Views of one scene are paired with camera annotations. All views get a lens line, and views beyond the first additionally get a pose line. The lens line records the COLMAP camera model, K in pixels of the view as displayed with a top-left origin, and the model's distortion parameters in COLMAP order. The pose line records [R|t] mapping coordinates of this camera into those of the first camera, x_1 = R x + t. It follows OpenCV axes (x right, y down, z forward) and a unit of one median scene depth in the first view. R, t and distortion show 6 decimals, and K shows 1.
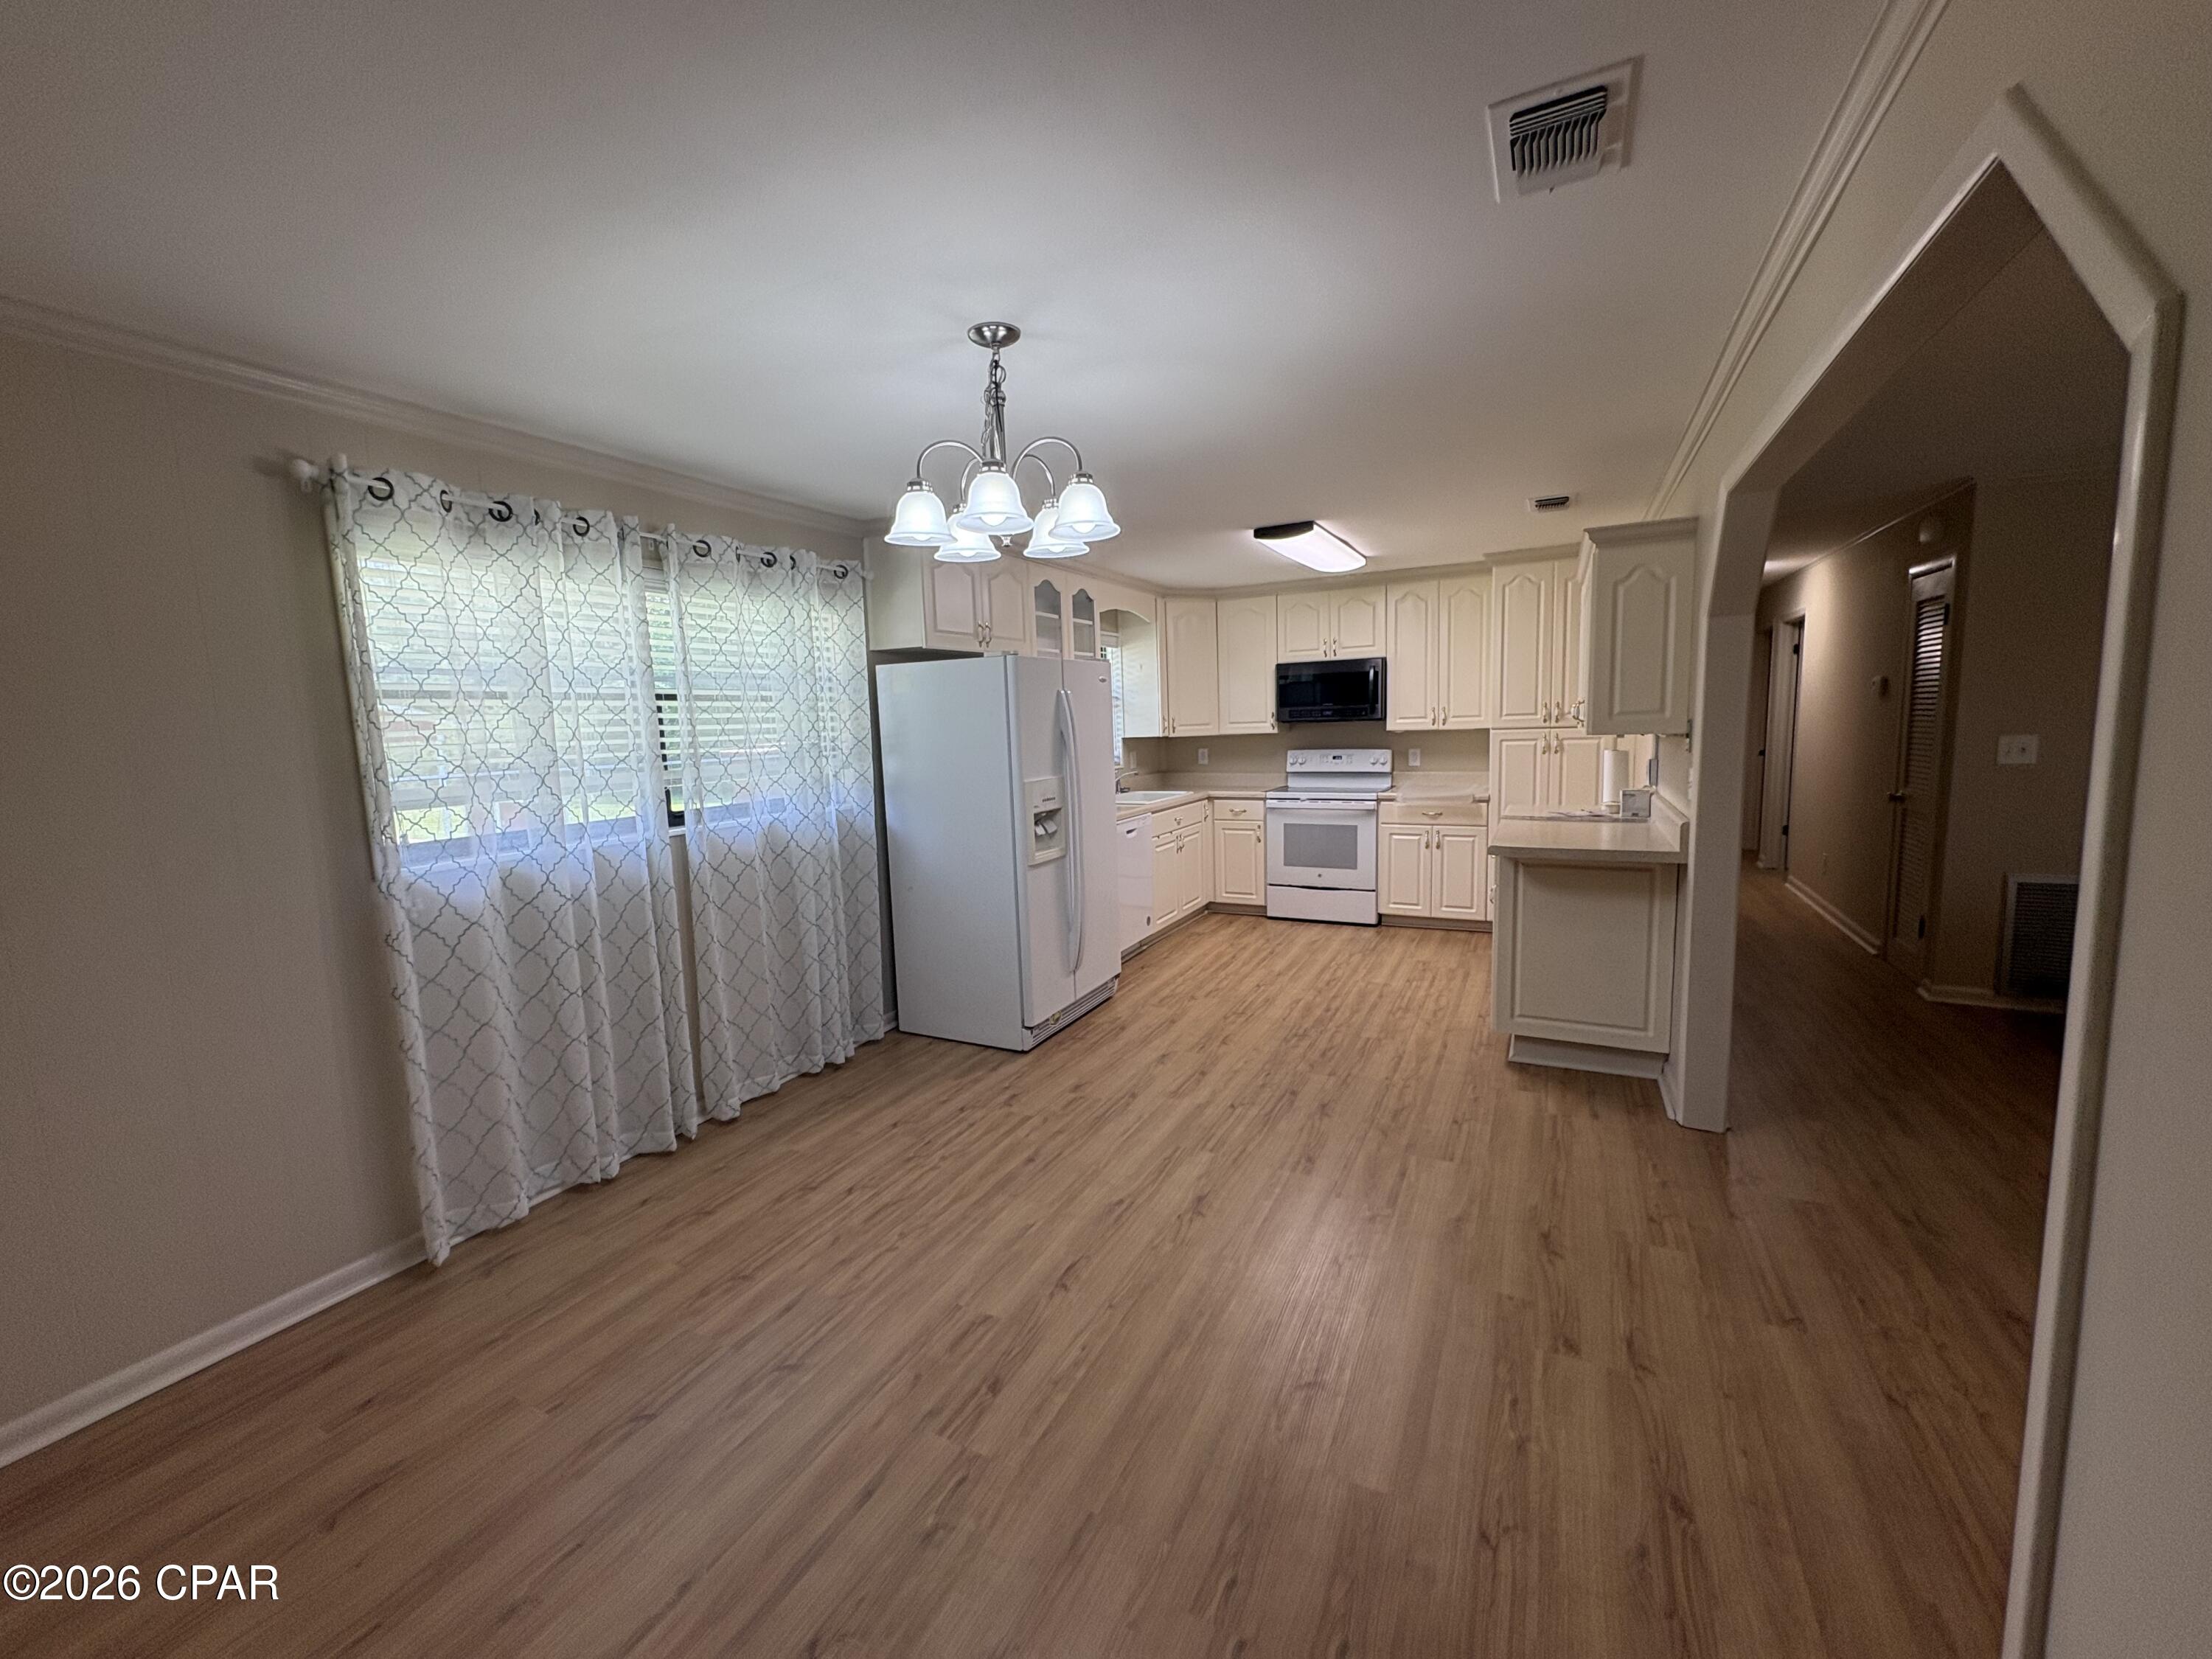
lens RADIAL K [[880.6, 0, 1104.3], [0, 880.6, 829.6], [0, 0, 1]] dist [0.000179, 0.000320]
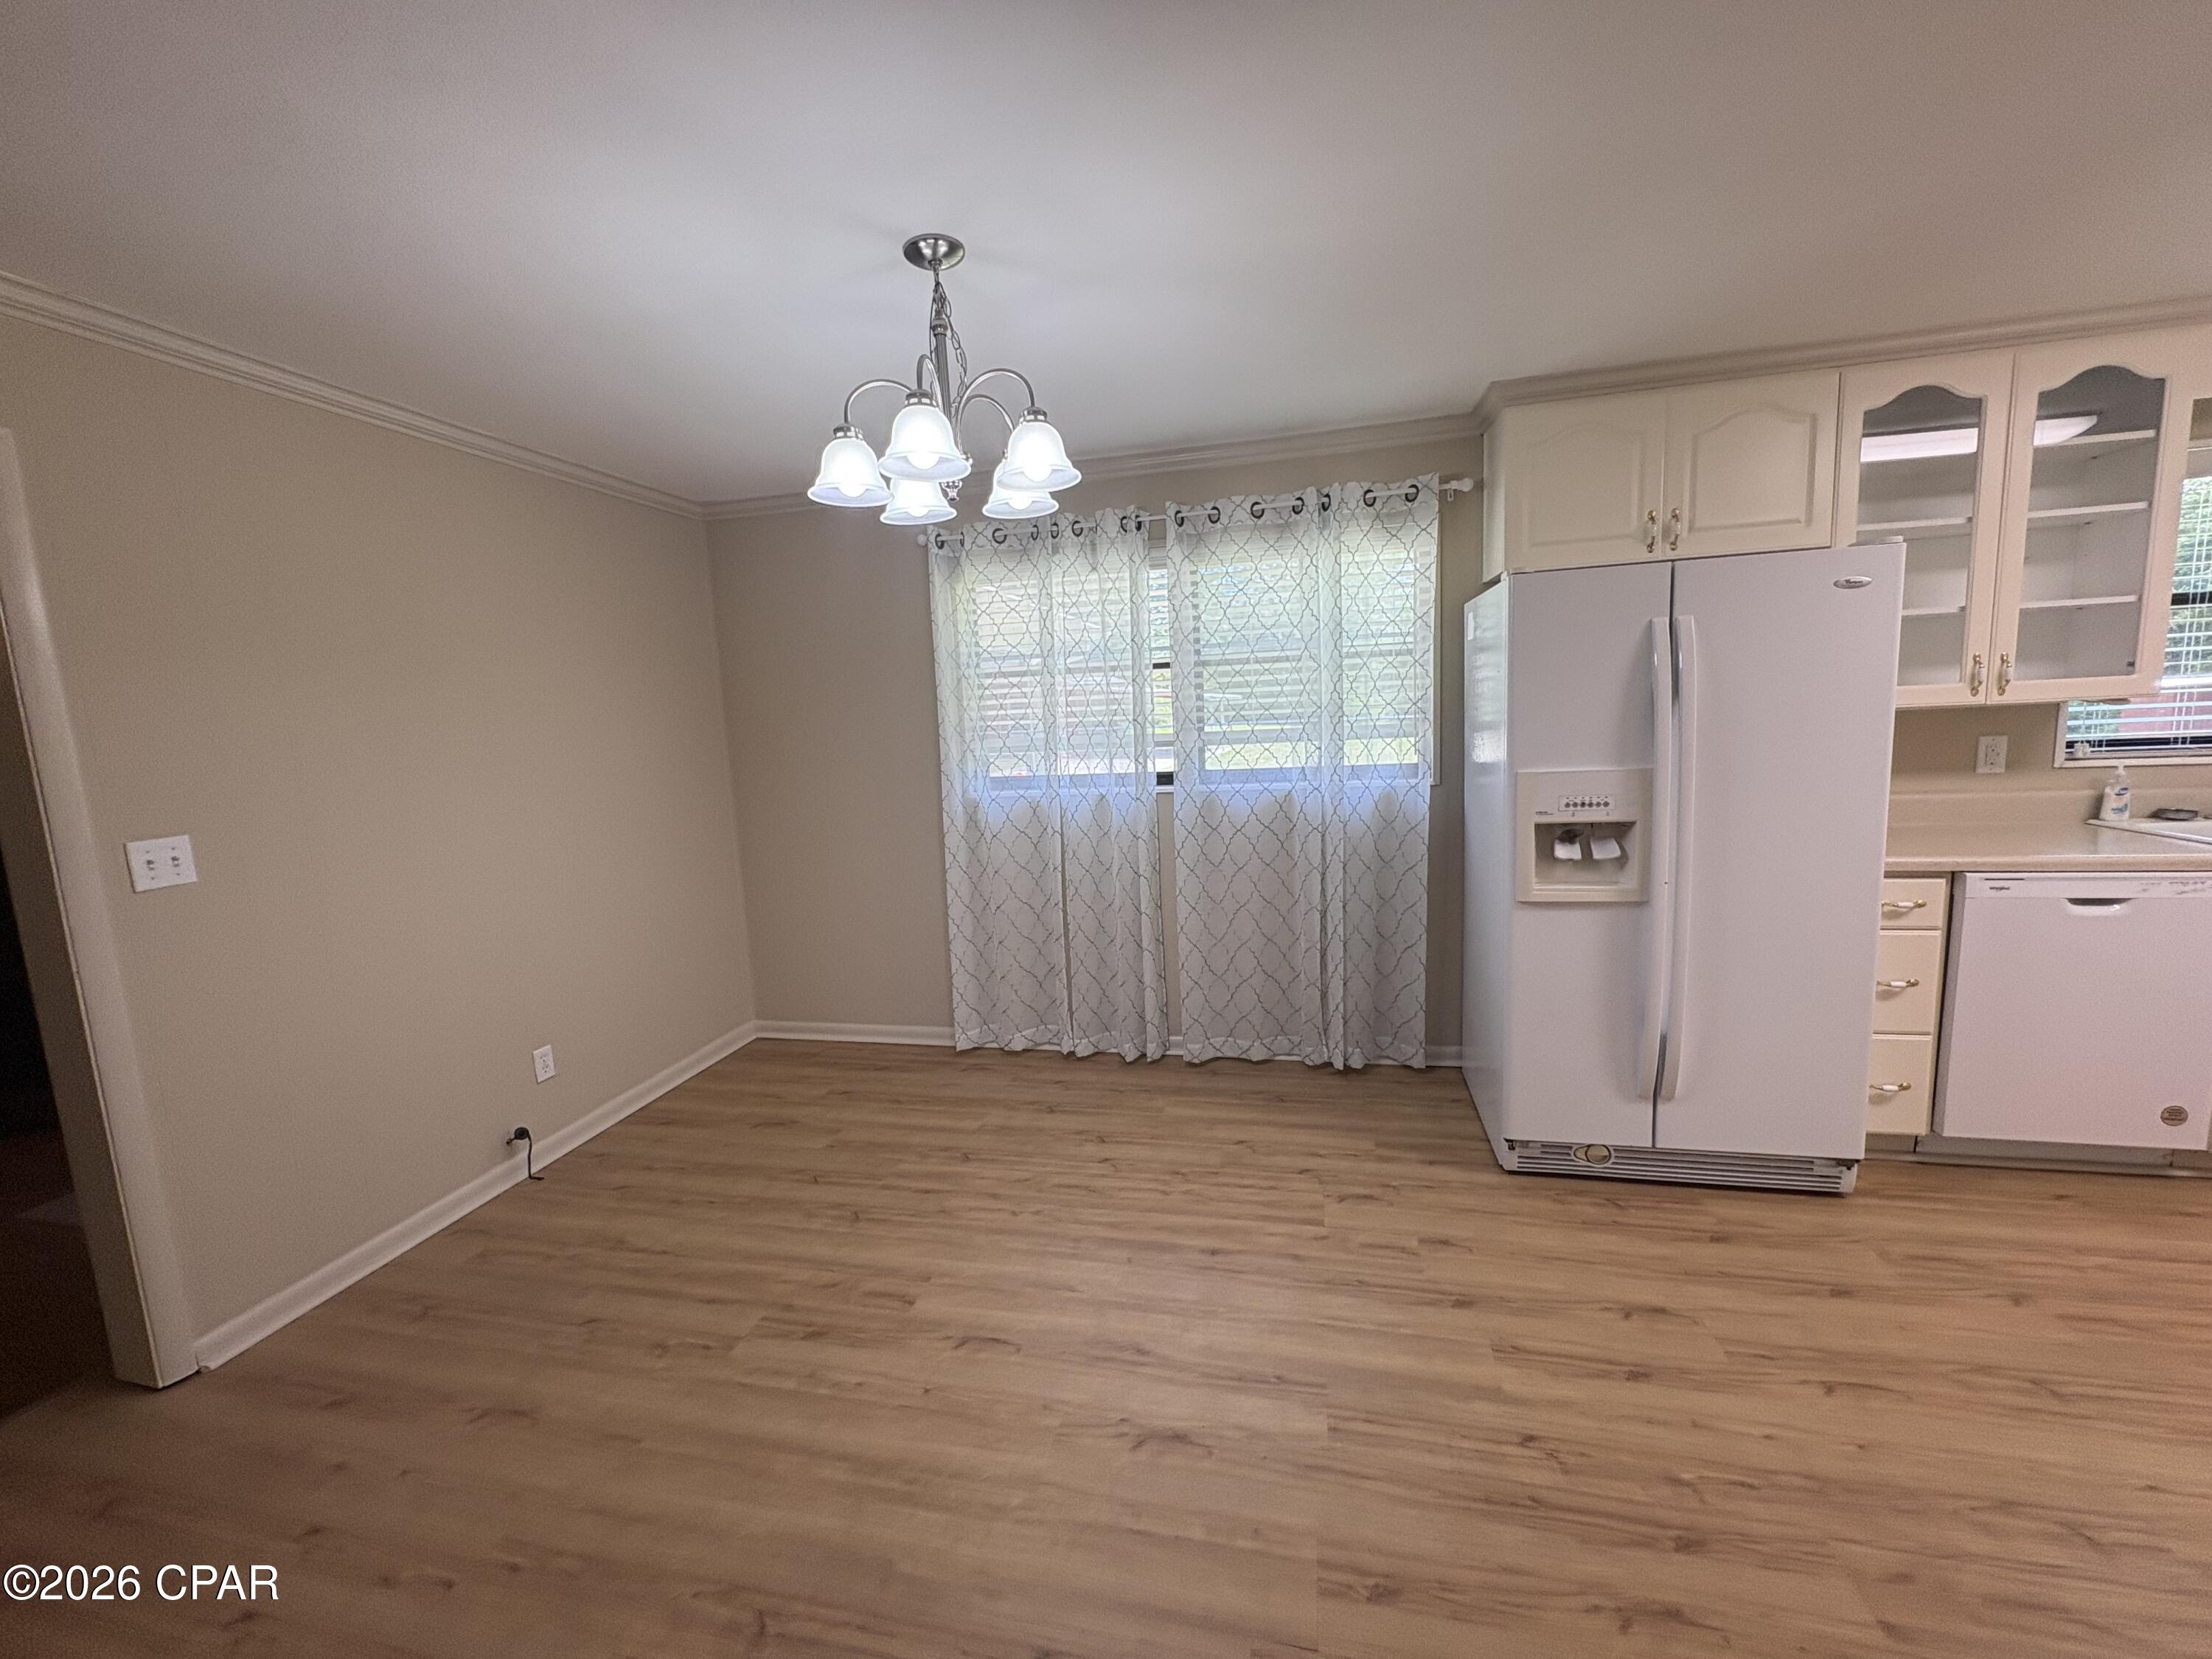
lens RADIAL K [[880.6, 0, 1104.4], [0, 880.6, 827.3], [0, 0, 1]] dist [0.000179, 0.000320]
pose [[0.240230, 0.151969, -0.958746, 0.494809], [-0.080744, 0.987375, 0.136276, -0.082817], [0.967352, 0.044676, 0.249468, 0.582288]]
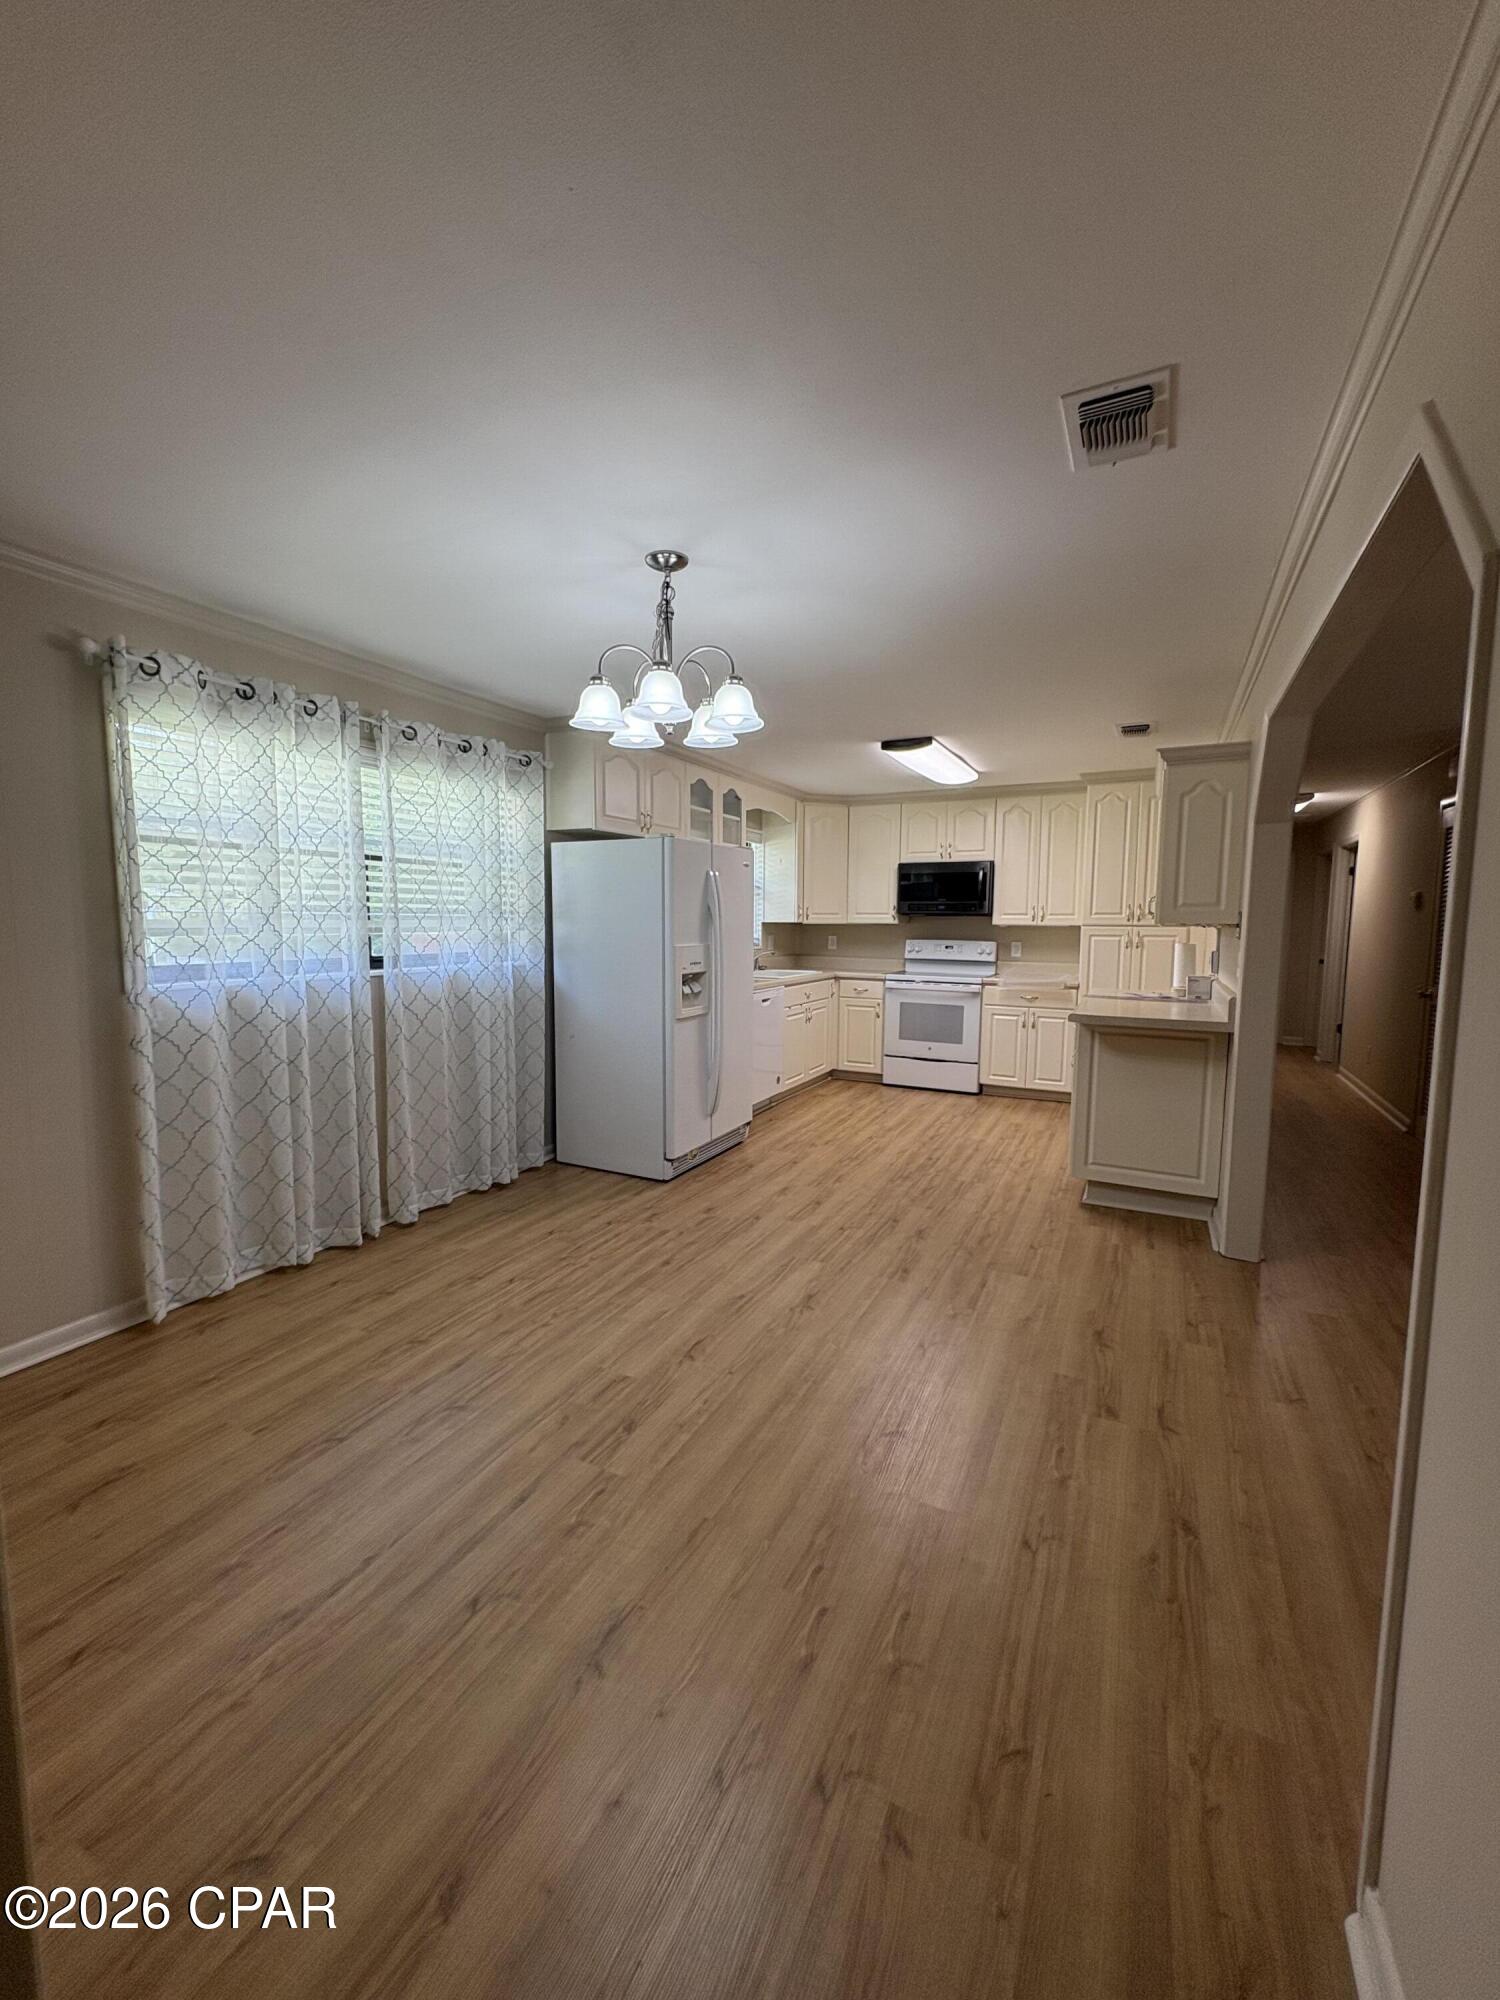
lens RADIAL K [[796.2, 0, 749.7], [0, 796.2, 1000.1], [0, 0, 1]] dist [0.000179, 0.000320]
pose [[0.999147, 0.040743, 0.006710, 0.004140], [-0.040570, 0.998886, -0.024115, 0.040656], [-0.007685, 0.023822, 0.999687, -0.053401]]
